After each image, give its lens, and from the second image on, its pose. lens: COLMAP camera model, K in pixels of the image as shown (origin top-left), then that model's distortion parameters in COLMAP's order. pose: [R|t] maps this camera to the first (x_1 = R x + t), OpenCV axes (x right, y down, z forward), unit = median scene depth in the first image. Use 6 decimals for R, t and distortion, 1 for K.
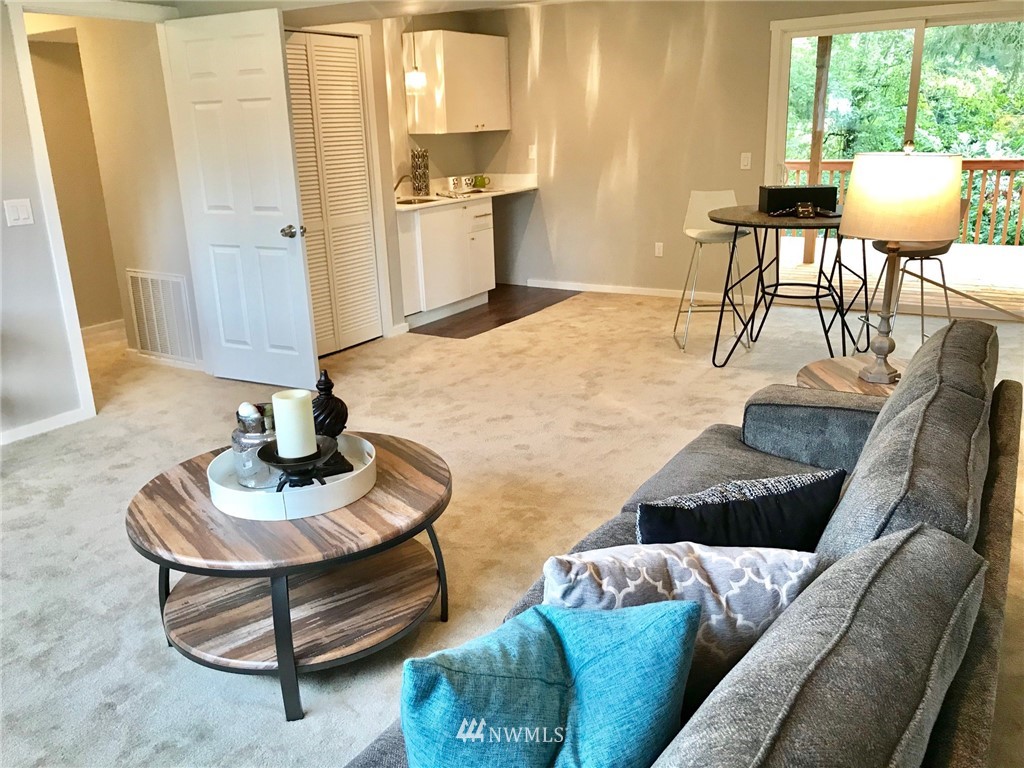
lens RADIAL K [[837.8, 0, 512.0], [0, 837.8, 384.0], [0, 0, 1]] dist [0.098353, -0.310029]
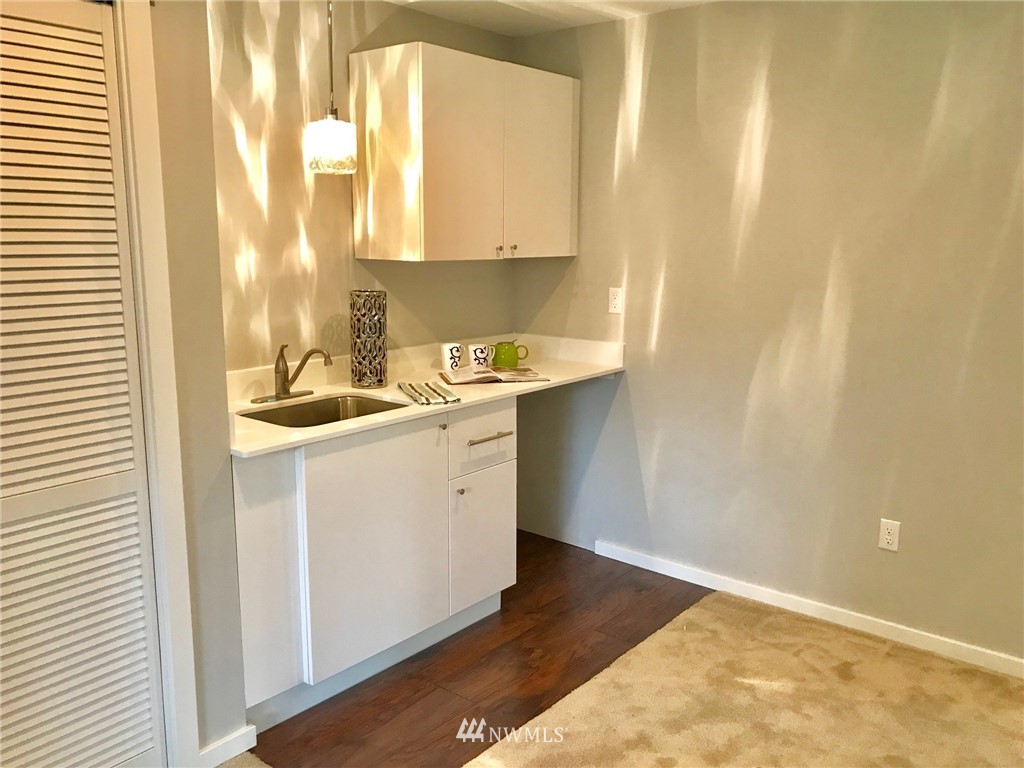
lens RADIAL K [[837.8, 0, 512.0], [0, 837.8, 384.0], [0, 0, 1]] dist [0.098353, -0.310029]
pose [[0.990280, 0.058966, -0.125974, 0.029982], [-0.074449, 0.989739, -0.121962, -0.167557], [0.117489, 0.130155, 0.984508, 0.528143]]
